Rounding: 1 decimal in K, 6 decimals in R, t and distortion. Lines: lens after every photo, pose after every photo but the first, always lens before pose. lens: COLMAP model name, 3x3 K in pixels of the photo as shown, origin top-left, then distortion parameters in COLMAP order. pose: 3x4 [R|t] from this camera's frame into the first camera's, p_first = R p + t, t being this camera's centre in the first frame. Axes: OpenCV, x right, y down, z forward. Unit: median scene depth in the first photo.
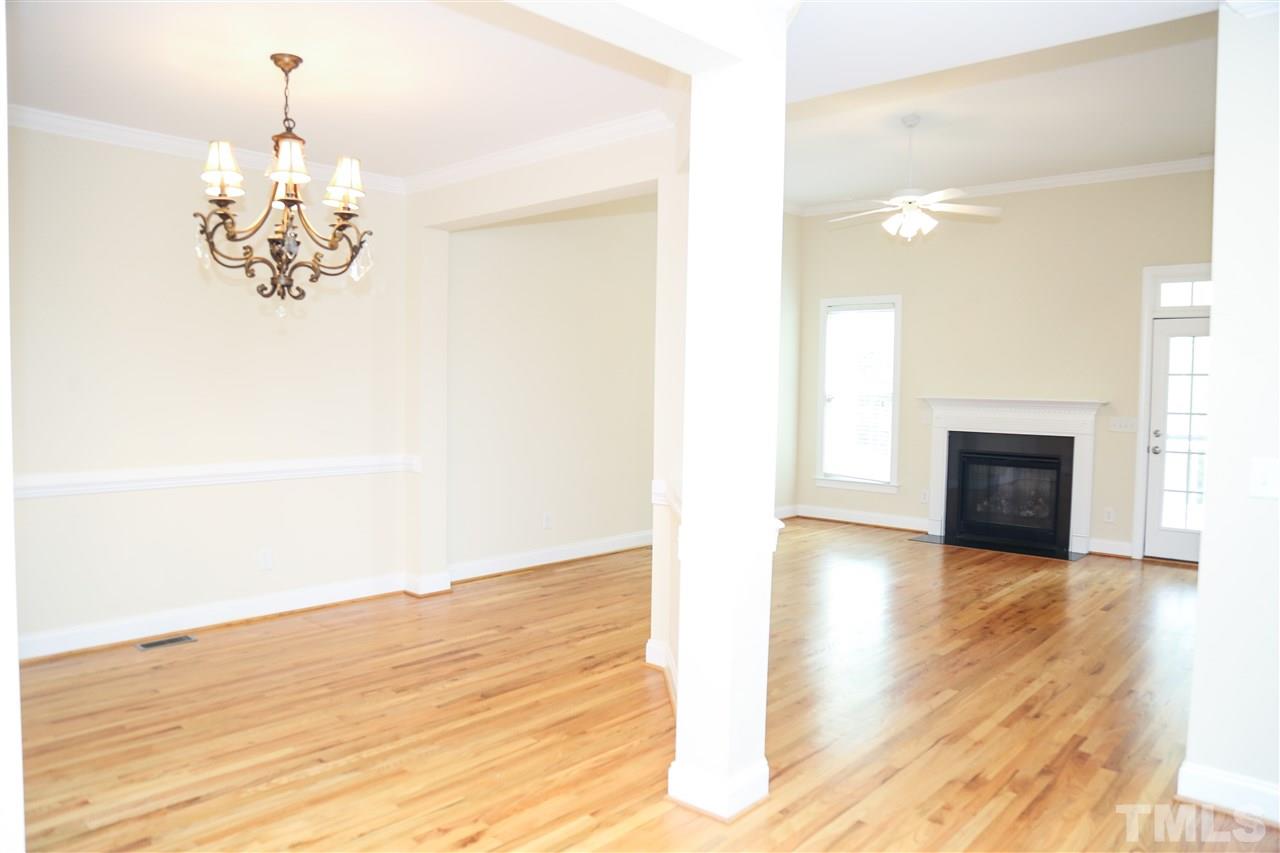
lens RADIAL K [[875.0, 0, 640.0], [0, 875.0, 426.5], [0, 0, 1]] dist [-0.120503, 0.058045]
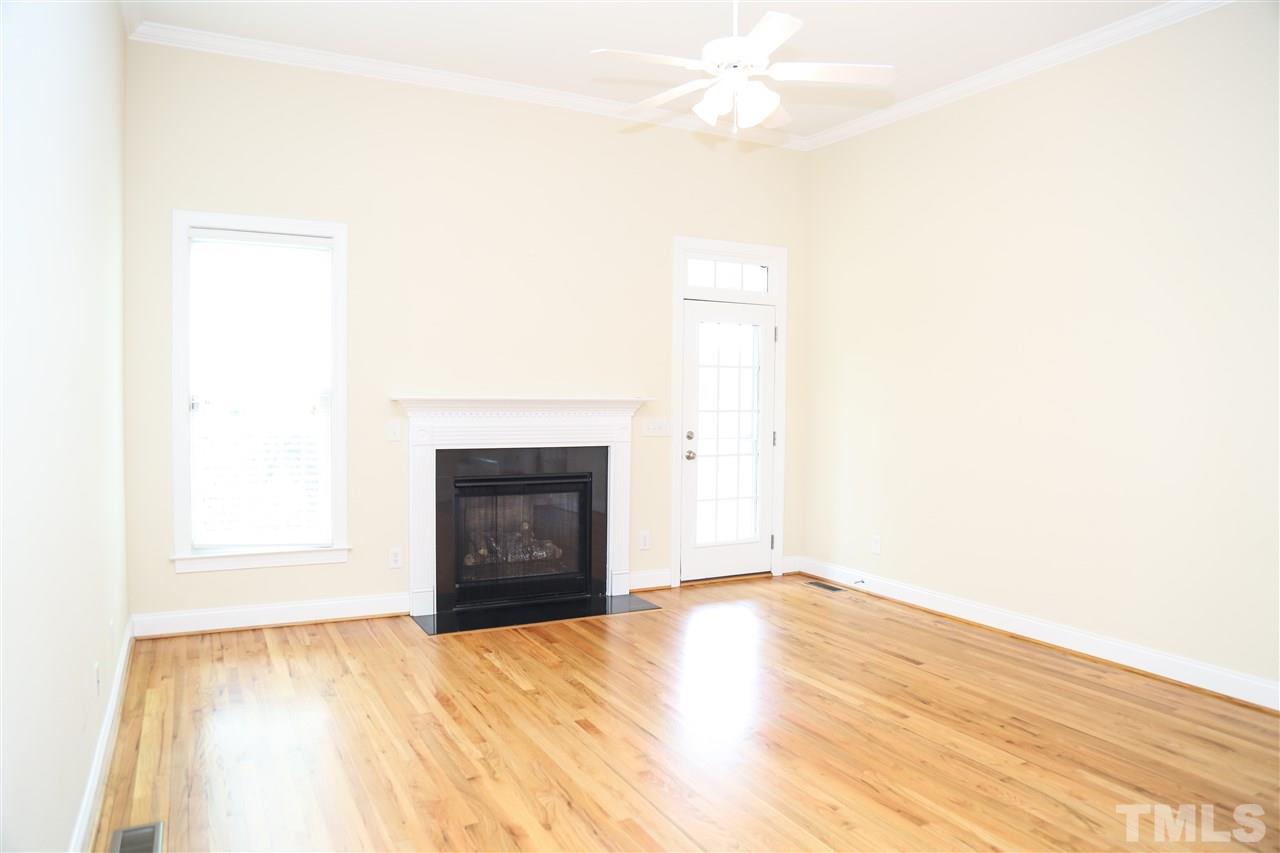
lens RADIAL K [[875.0, 0, 640.0], [0, 875.0, 426.5], [0, 0, 1]] dist [-0.120503, 0.058045]
pose [[0.347913, -0.051000, 0.936139, -0.217284], [0.036914, 0.998490, 0.040678, -0.036938], [-0.936800, 0.020404, 0.349270, 0.717183]]
